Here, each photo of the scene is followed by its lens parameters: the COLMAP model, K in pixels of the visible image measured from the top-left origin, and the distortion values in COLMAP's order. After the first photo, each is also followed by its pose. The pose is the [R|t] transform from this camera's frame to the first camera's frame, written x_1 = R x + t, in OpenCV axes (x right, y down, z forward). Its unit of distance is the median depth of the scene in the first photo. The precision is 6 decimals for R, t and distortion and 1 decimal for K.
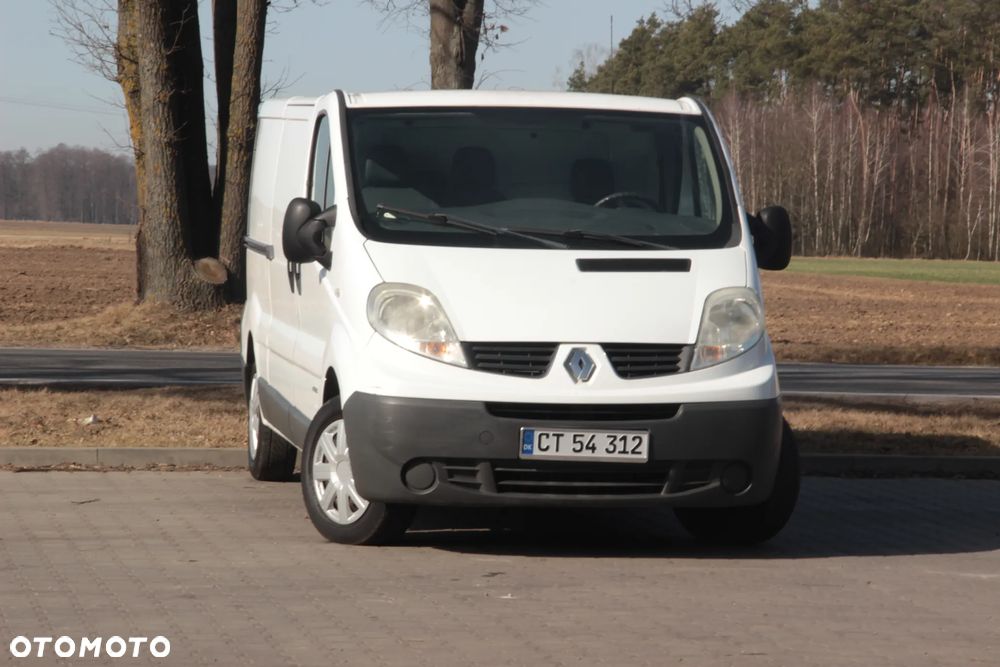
lens RADIAL K [[3956.4, 0, 508.5], [0, 3956.4, 340.6], [0, 0, 1]] dist [1.017883, 0.000000]
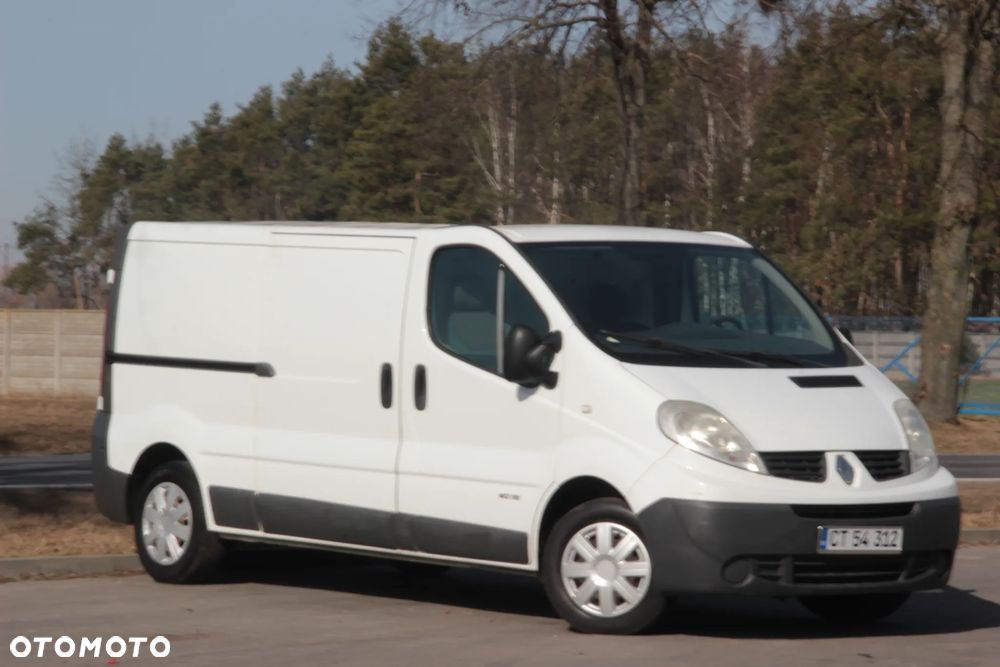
lens RADIAL K [[3956.4, 0, 493.1], [0, 3956.4, 334.6], [0, 0, 1]] dist [1.017883, 0.000000]
pose [[0.868869, -0.008795, 0.494963, -0.630811], [0.017478, 0.999764, -0.012916, -0.019553], [-0.494733, 0.019873, 0.868818, 0.041139]]
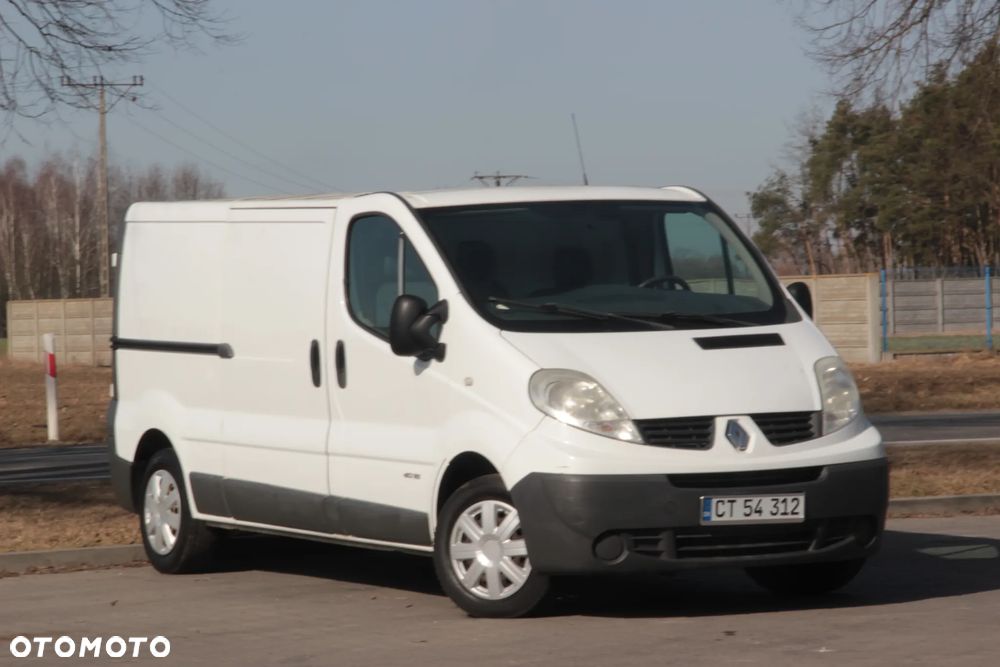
lens RADIAL K [[3956.4, 0, 499.6], [0, 3956.4, 340.2], [0, 0, 1]] dist [1.017883, 0.000000]
pose [[0.945252, -0.050916, 0.322345, -0.382874], [0.057042, 0.998326, -0.009582, -0.012773], [-0.321318, 0.027445, 0.946574, -0.005484]]
